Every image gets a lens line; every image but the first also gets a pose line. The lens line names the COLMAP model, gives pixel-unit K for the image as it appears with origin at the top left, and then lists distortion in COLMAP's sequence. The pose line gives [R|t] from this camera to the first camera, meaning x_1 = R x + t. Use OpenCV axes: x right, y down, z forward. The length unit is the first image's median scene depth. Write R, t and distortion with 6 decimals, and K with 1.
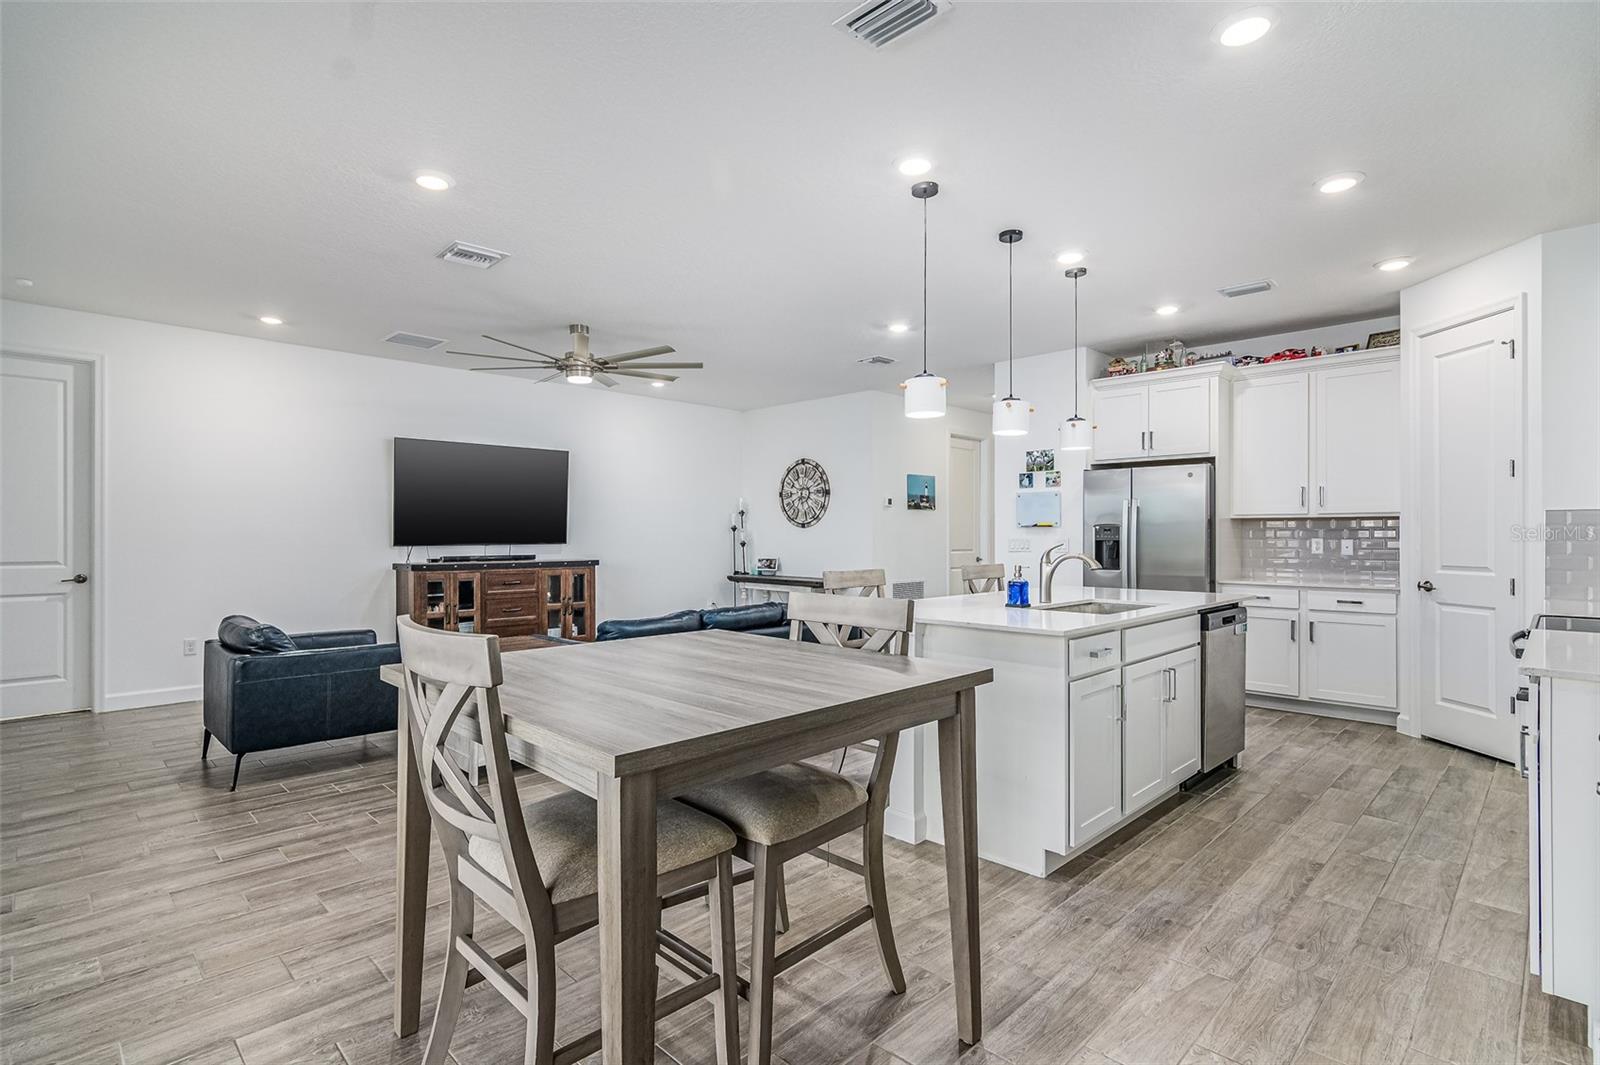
lens RADIAL K [[770.2, 0, 803.9], [0, 770.2, 542.3], [0, 0, 1]] dist [0.001789, 0.001732]
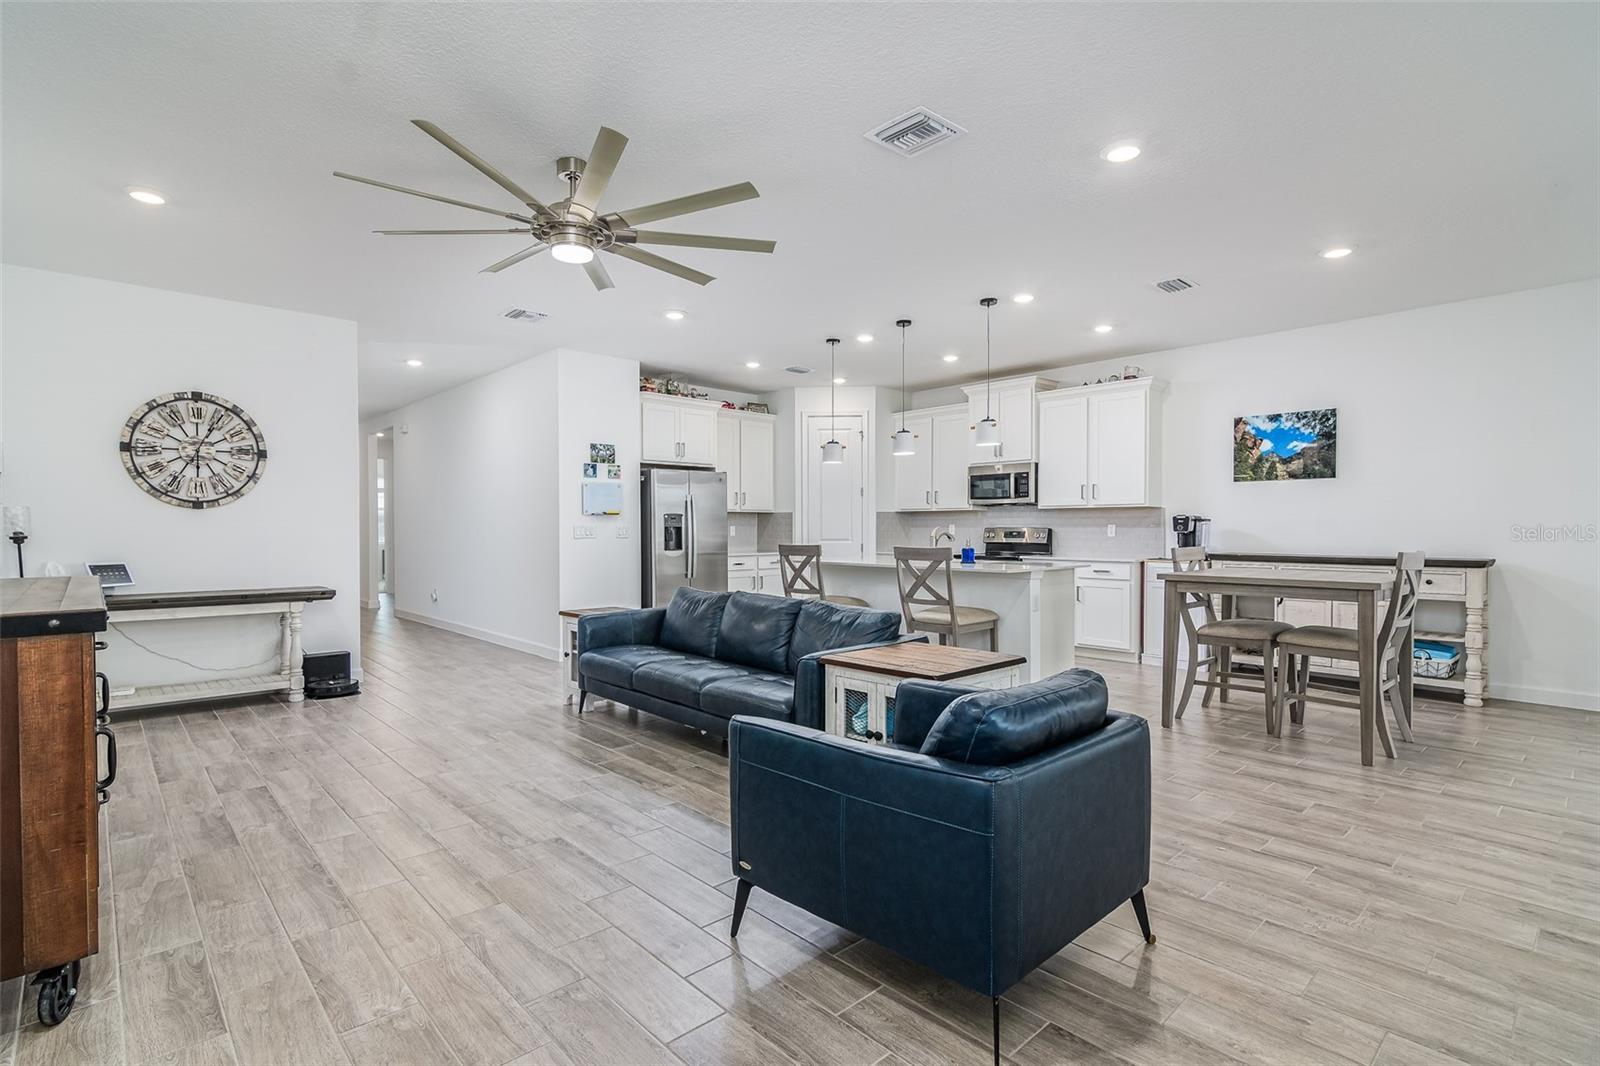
lens RADIAL K [[770.2, 0, 775.6], [0, 770.2, 533.4], [0, 0, 1]] dist [0.001789, 0.001732]
pose [[0.058171, -0.006678, 0.998284, -0.744793], [0.012290, 0.999907, 0.005973, 0.002169], [-0.998231, 0.011922, 0.058248, 0.692226]]
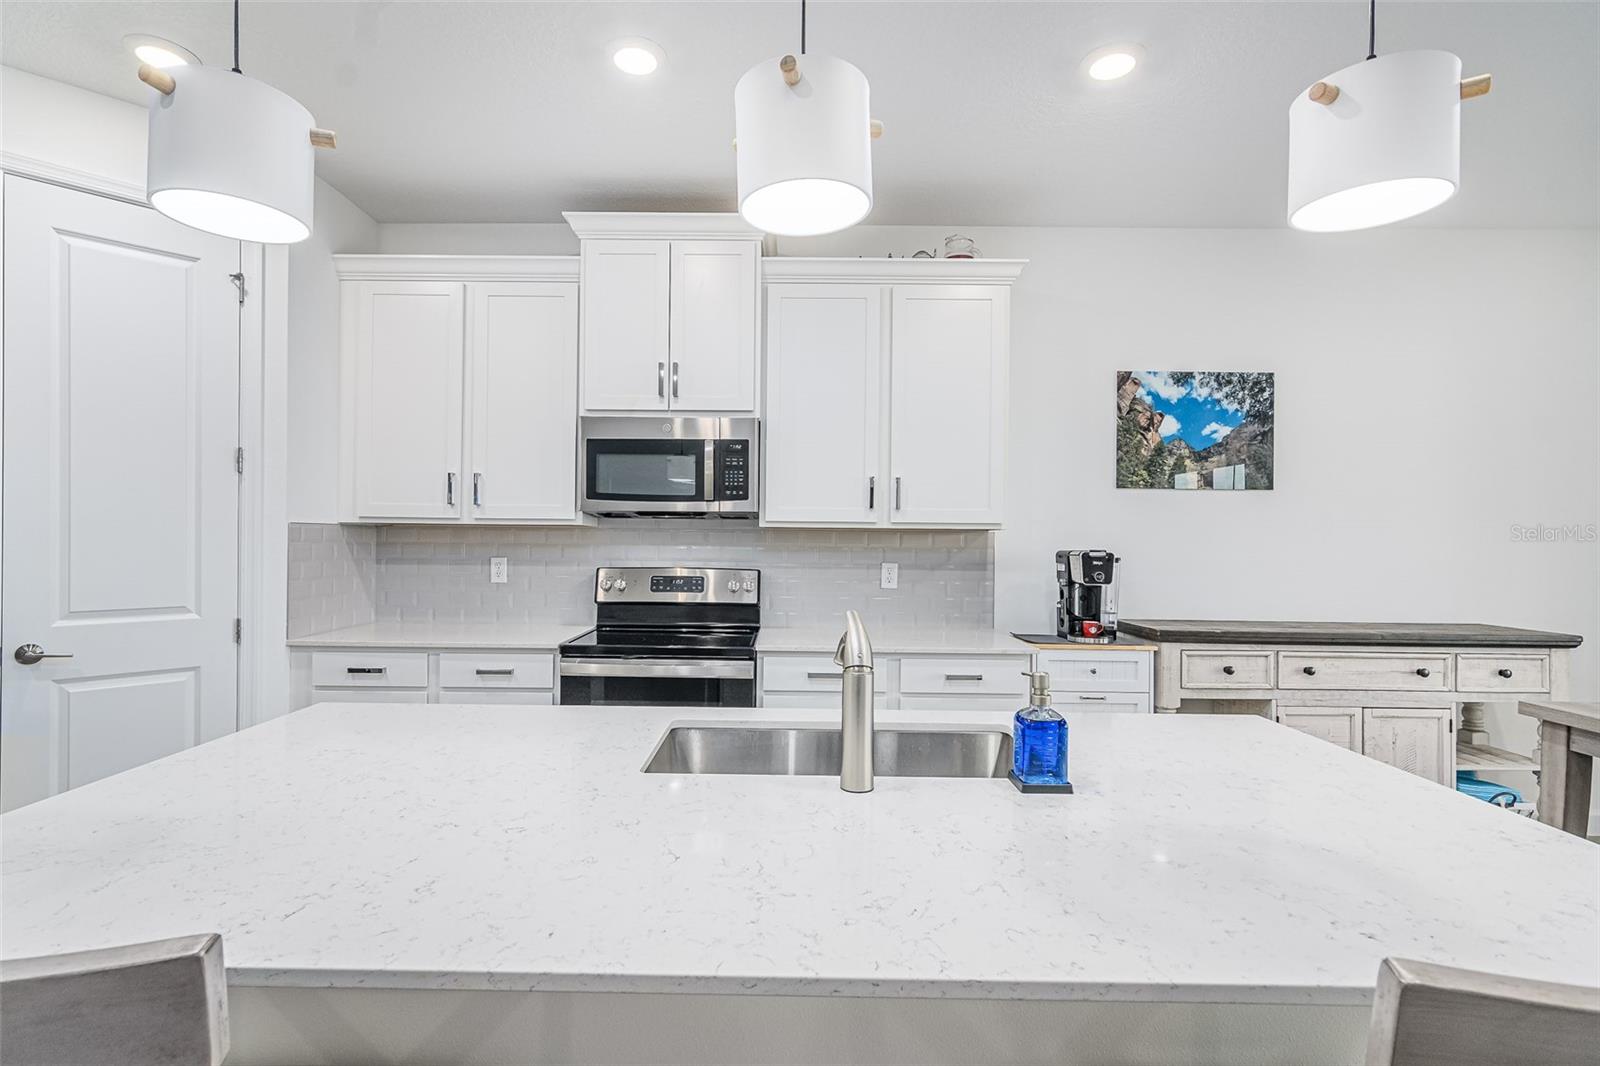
lens RADIAL K [[770.2, 0, 792.1], [0, 770.2, 534.8], [0, 0, 1]] dist [0.001789, 0.001732]
pose [[-0.704765, -0.003895, 0.709430, 0.039590], [-0.001061, 0.999990, 0.004436, -0.019877], [-0.709440, 0.002373, -0.704762, 0.703660]]
